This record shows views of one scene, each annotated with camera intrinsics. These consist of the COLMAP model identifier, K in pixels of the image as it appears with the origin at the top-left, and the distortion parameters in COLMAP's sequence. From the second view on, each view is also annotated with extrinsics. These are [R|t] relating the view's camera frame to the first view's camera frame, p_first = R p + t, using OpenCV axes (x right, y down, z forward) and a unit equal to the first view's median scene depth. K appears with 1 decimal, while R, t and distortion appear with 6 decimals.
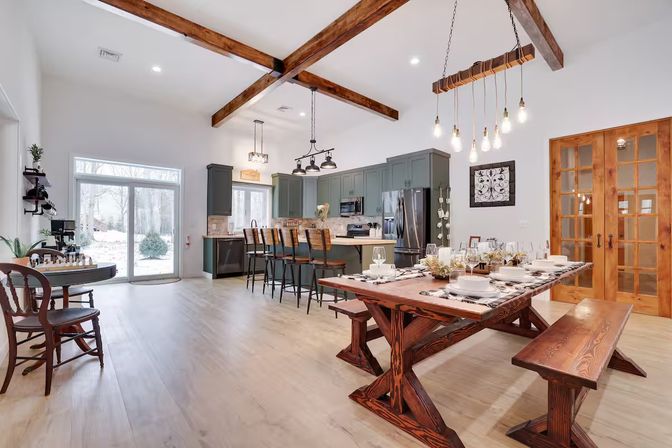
lens RADIAL K [[294.3, 0, 335.3], [0, 294.3, 225.9], [0, 0, 1]] dist [-0.022694, 0.000290]
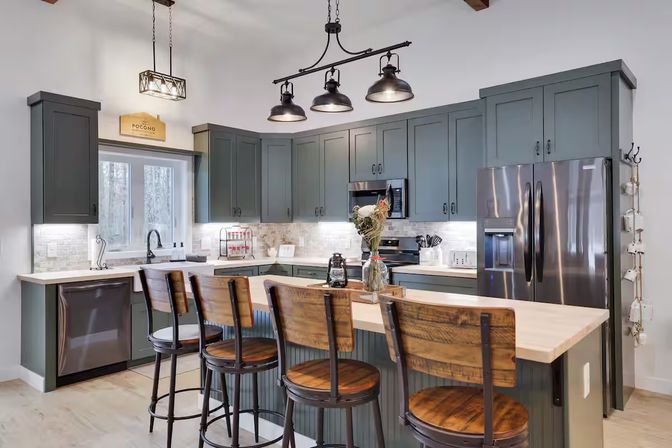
lens RADIAL K [[468.9, 0, 333.3], [0, 468.9, 227.8], [0, 0, 1]] dist [0.038814, 0.003586]
pose [[0.991445, -0.008627, 0.130237, -0.133475], [0.007538, 0.999932, 0.008849, -0.035644], [-0.130304, -0.007792, 0.991443, 0.350603]]
